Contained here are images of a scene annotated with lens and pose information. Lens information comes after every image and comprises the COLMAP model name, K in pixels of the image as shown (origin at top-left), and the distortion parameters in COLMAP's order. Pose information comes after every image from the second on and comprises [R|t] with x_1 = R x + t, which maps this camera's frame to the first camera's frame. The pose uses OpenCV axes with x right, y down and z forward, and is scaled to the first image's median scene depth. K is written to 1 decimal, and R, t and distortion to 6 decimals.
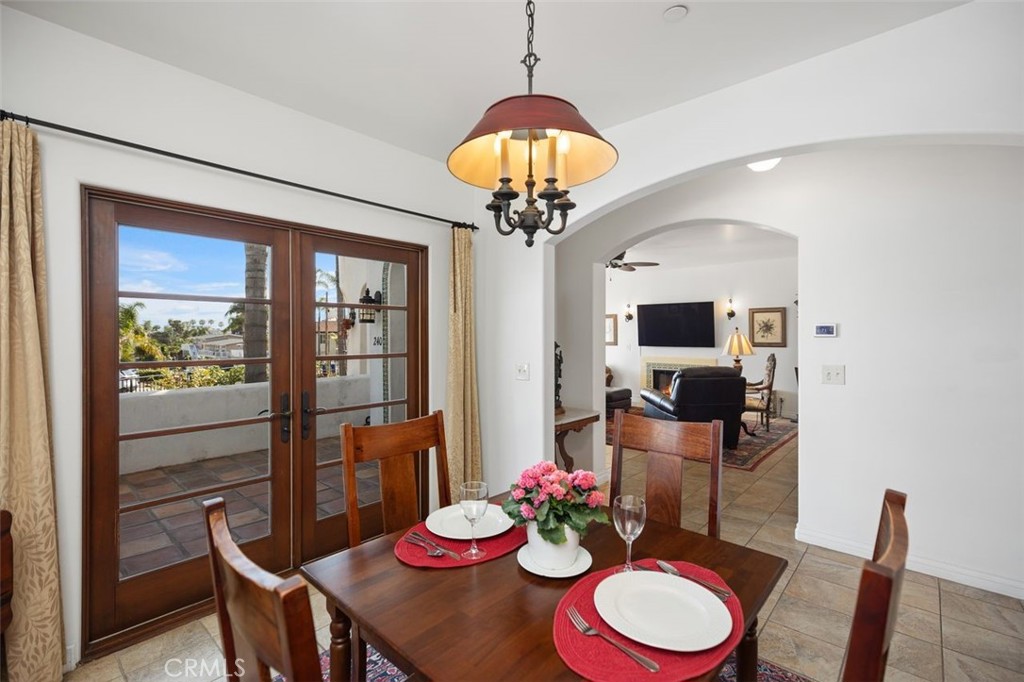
lens RADIAL K [[457.7, 0, 508.6], [0, 457.7, 337.4], [0, 0, 1]] dist [0.003611, -0.000094]
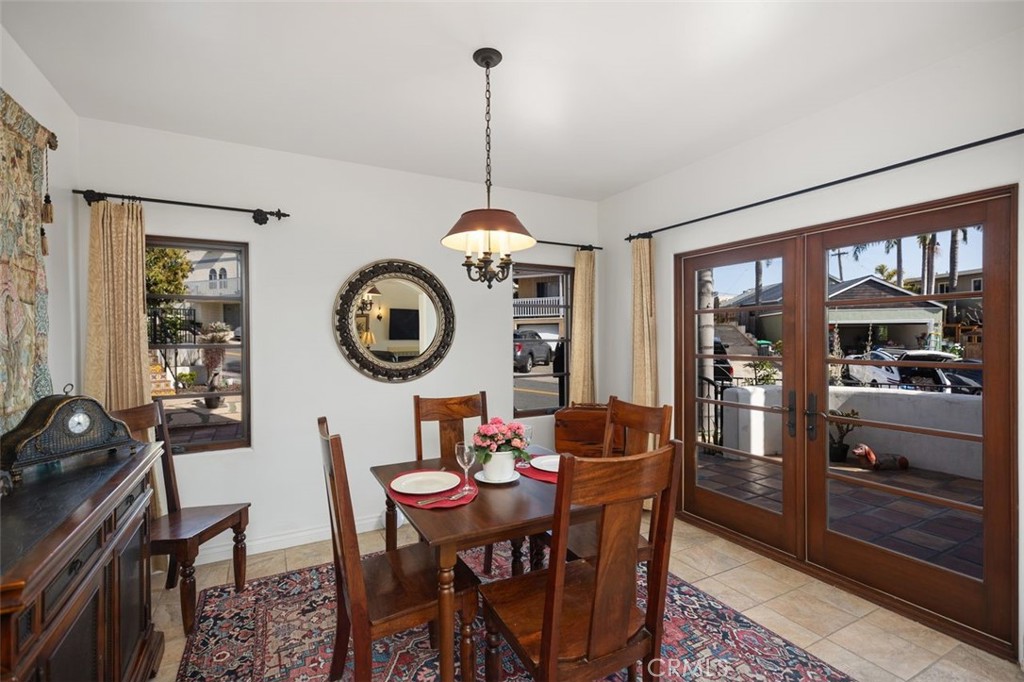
lens RADIAL K [[465.5, 0, 508.3], [0, 465.5, 336.7], [0, 0, 1]] dist [0.002039, 0.000349]
pose [[-0.333521, 0.003705, -0.942735, 0.640655], [0.000223, 0.999993, 0.003851, -0.008324], [0.942743, 0.001074, -0.333519, 0.616576]]
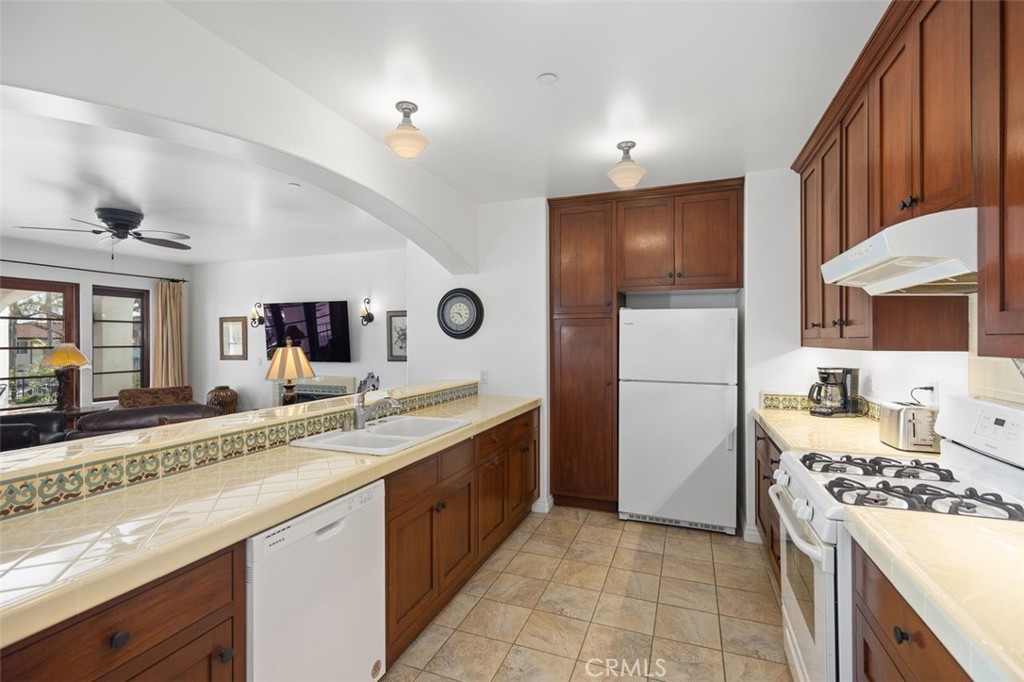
lens RADIAL K [[465.5, 0, 508.3], [0, 465.5, 336.7], [0, 0, 1]] dist [0.002039, 0.000349]
pose [[0.931916, 0.000883, 0.362673, 1.069283], [0.004149, 0.999906, -0.013097, -0.022981], [-0.362651, 0.013710, 0.931824, 0.505746]]
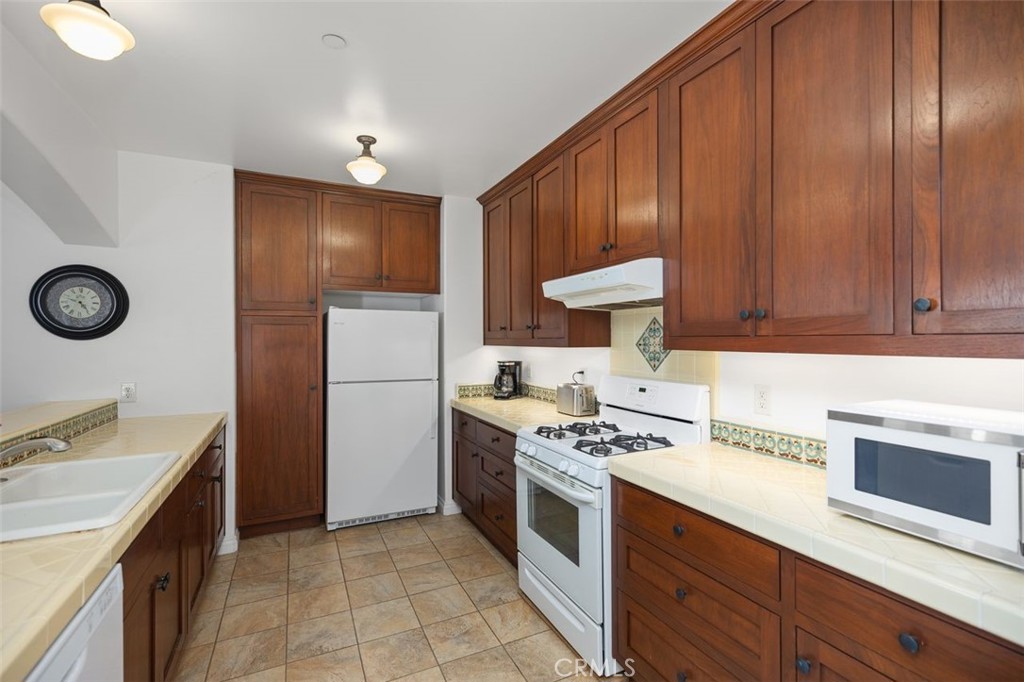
lens RADIAL K [[457.7, 0, 508.6], [0, 457.7, 337.4], [0, 0, 1]] dist [0.003611, -0.000094]
pose [[0.378238, 0.001344, 0.925707, 0.914892], [0.010095, 0.999933, -0.005577, -0.025828], [-0.925653, 0.011455, 0.378200, 0.689297]]
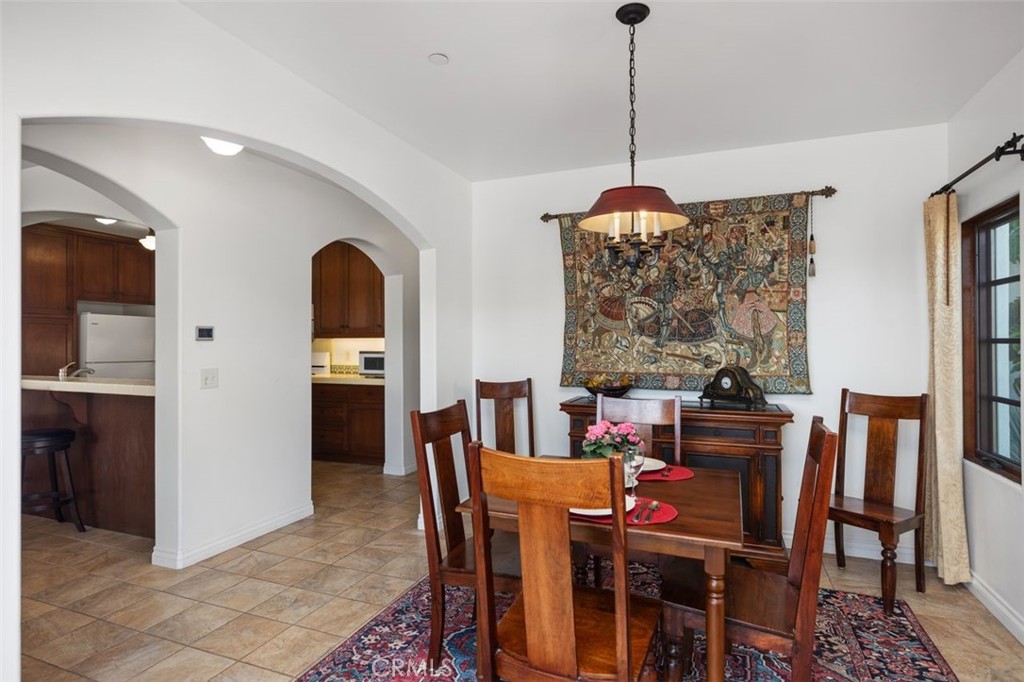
lens RADIAL K [[537.2, 0, 507.9], [0, 537.2, 339.8], [0, 0, 1]] dist [-0.000535, 0.000179]
pose [[-0.349096, 0.004825, 0.937074, -0.558044], [0.009090, 0.999957, -0.001763, 0.005687], [-0.937043, 0.007902, -0.349125, 0.753170]]
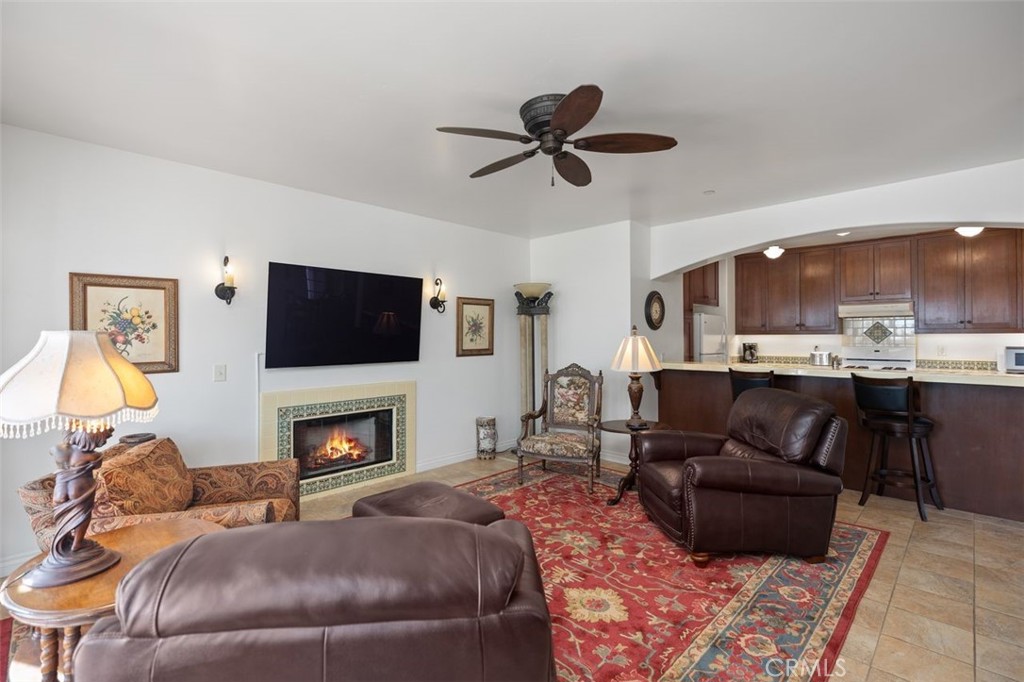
lens RADIAL K [[465.5, 0, 508.3], [0, 465.5, 336.7], [0, 0, 1]] dist [0.002039, 0.000349]
pose [[0.044722, -0.001820, 0.998998, -0.297651], [0.010806, 0.999941, 0.001338, -0.018279], [-0.998941, 0.010735, 0.044739, 2.229737]]
